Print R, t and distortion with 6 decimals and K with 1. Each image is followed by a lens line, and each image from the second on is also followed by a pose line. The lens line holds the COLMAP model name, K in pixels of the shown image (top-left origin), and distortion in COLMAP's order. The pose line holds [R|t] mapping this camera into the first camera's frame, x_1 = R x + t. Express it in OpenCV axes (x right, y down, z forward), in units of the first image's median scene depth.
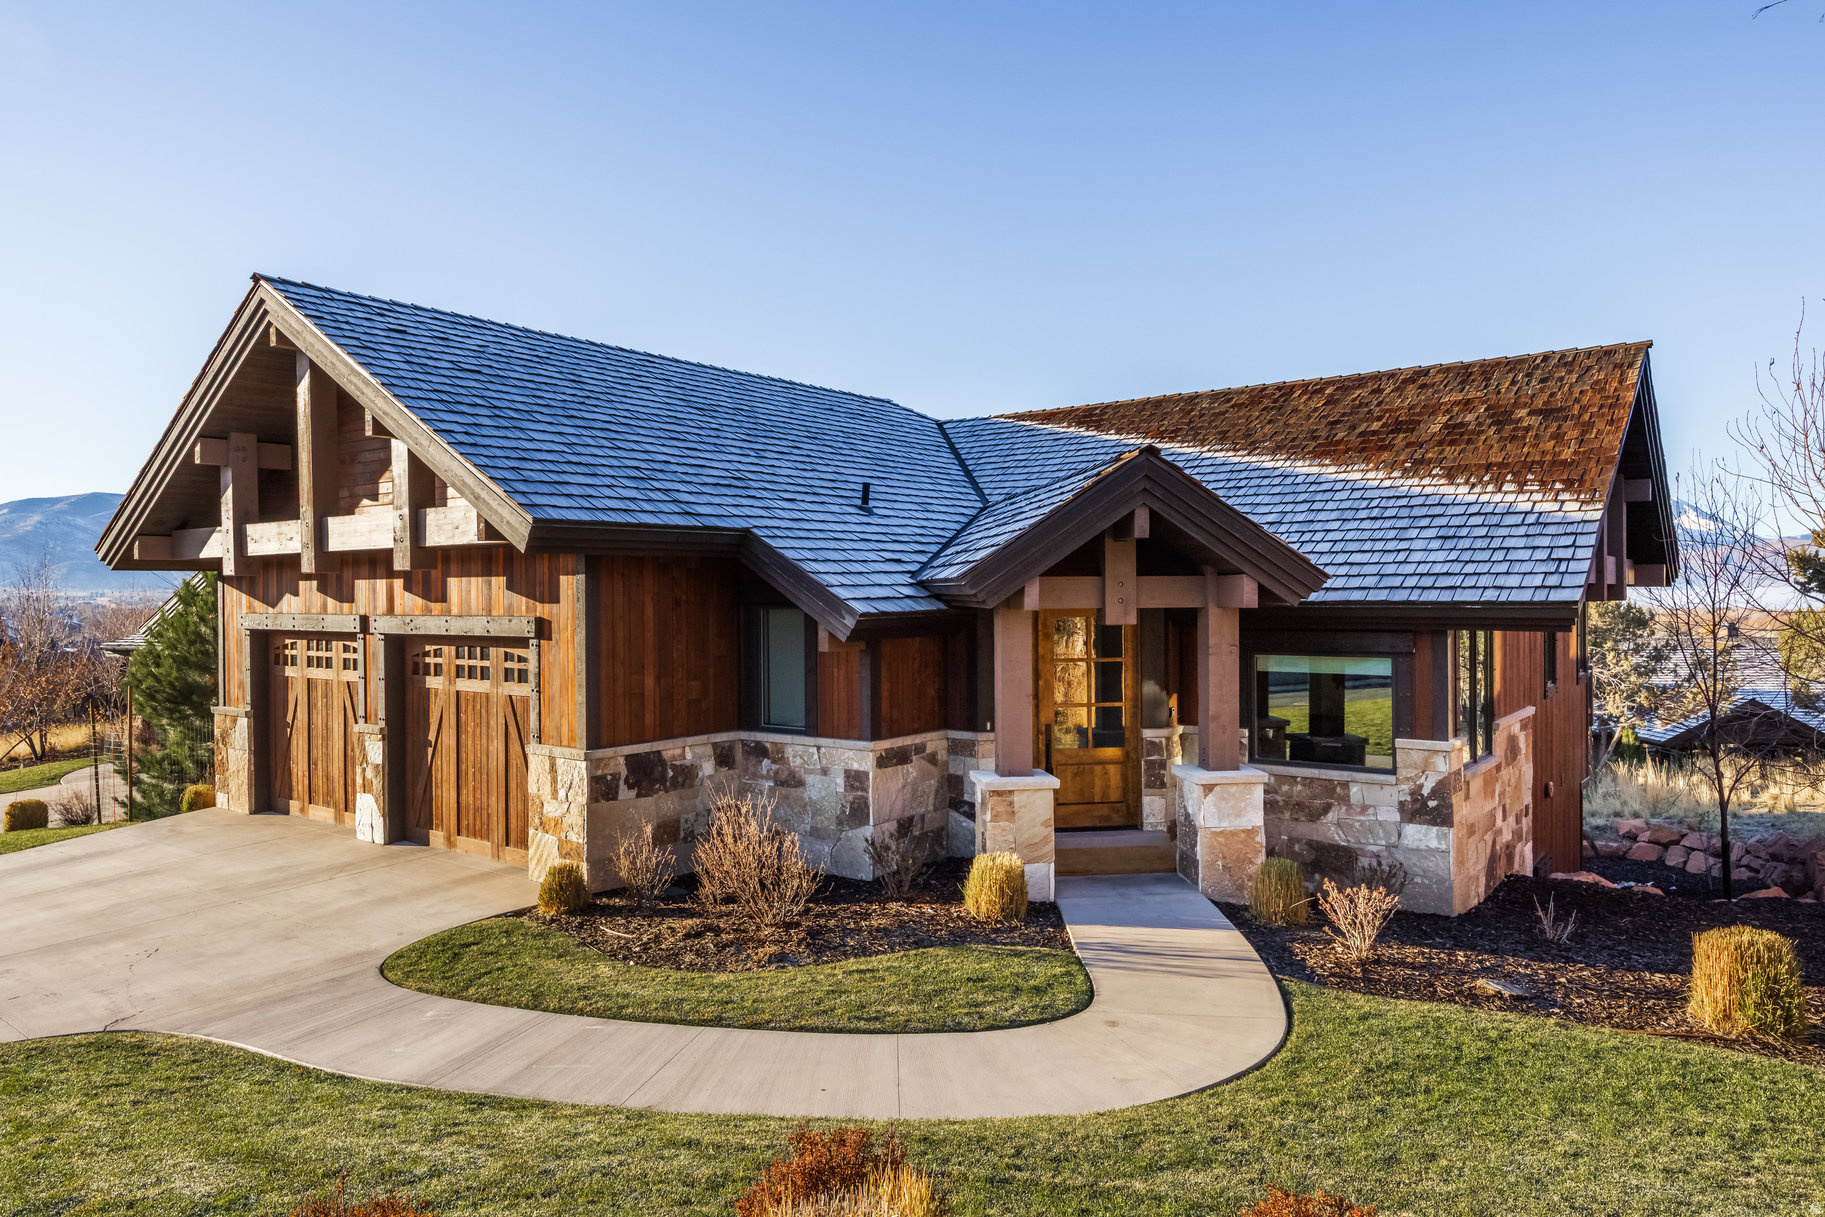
lens RADIAL K [[1277.6, 0, 918.1], [0, 1277.6, 586.1], [0, 0, 1]] dist [-0.001140, 0.004270]
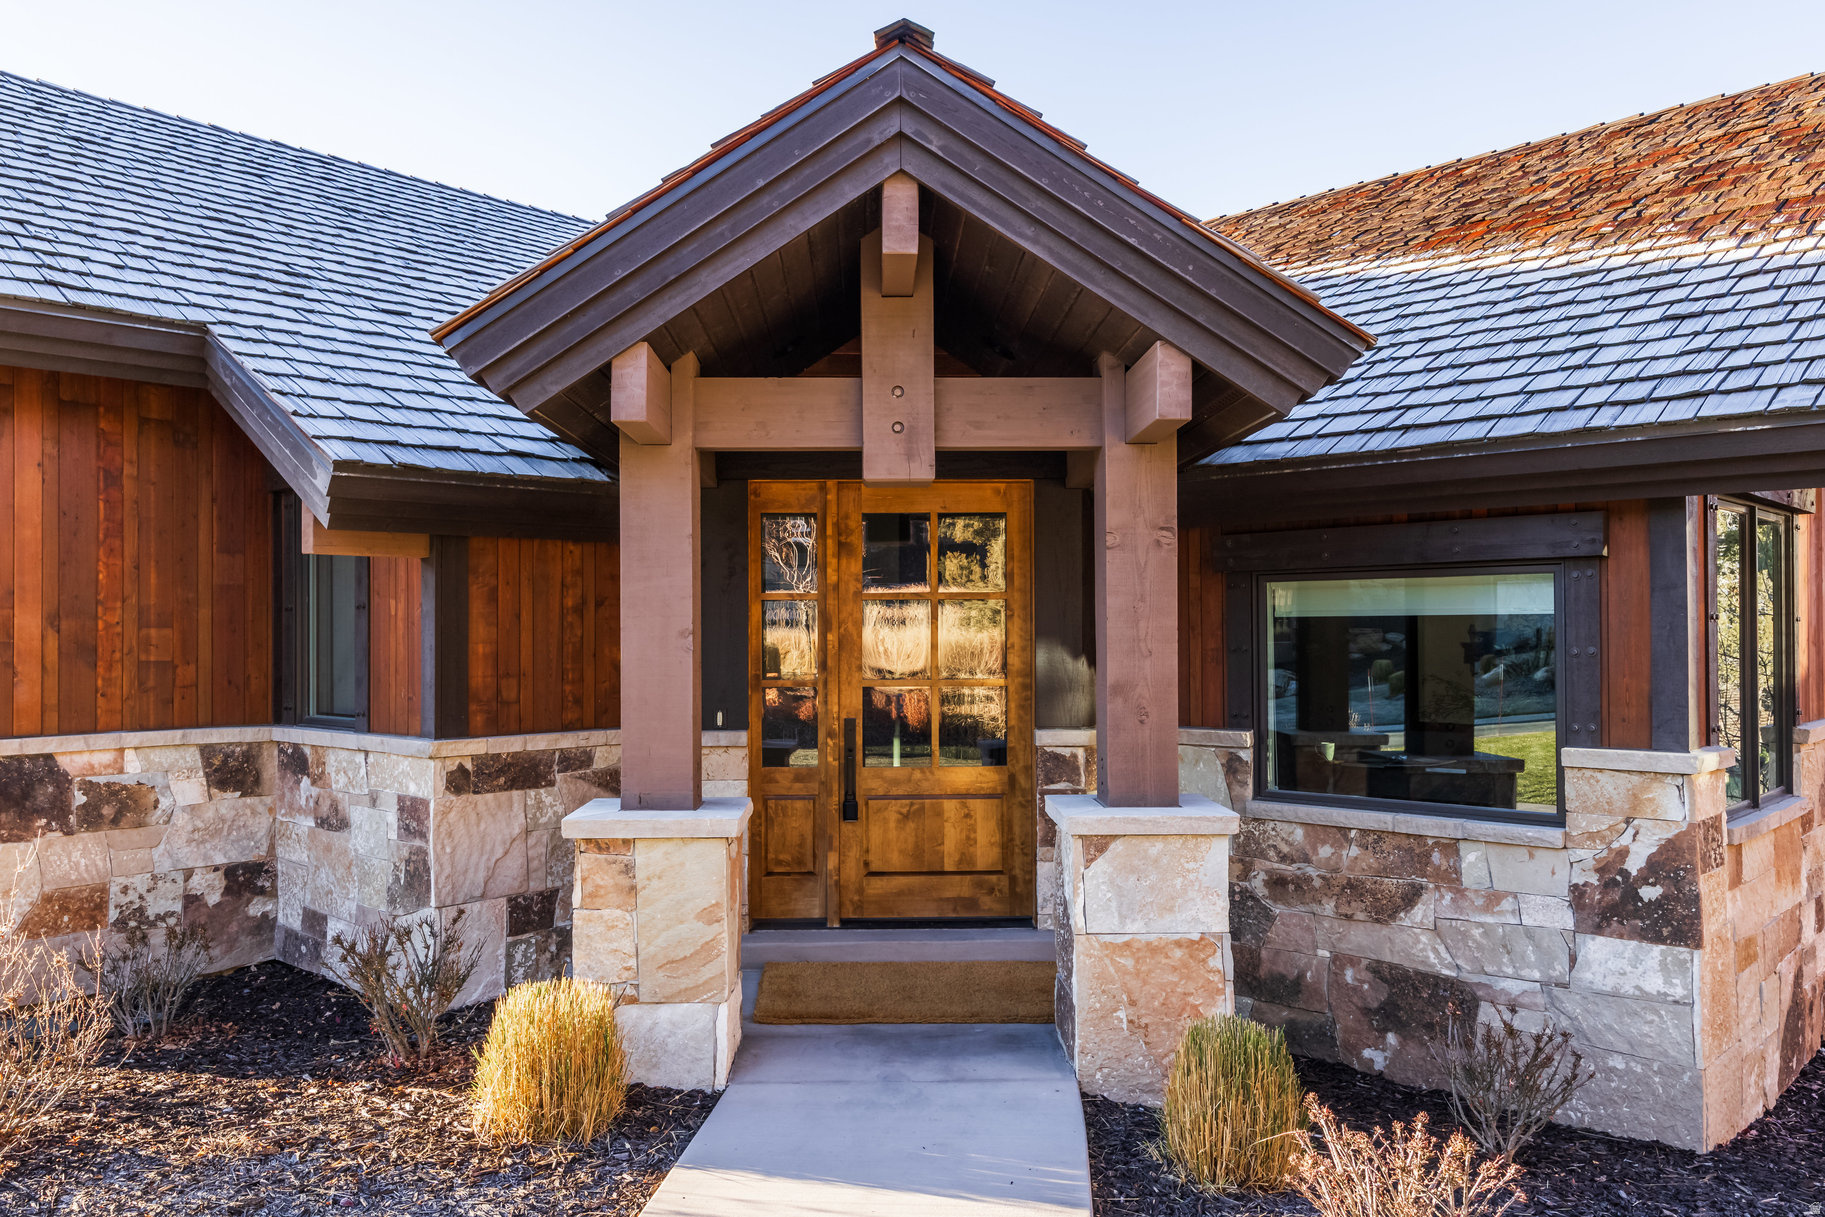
lens RADIAL K [[1469.9, 0, 793.6], [0, 1469.9, 621.1], [0, 0, 1]] dist [0.016251, -0.004298]
pose [[0.987080, -0.004529, -0.160167, 0.187951], [0.004808, 0.999988, 0.001355, 0.072498], [0.160159, -0.002107, 0.987089, 0.437440]]
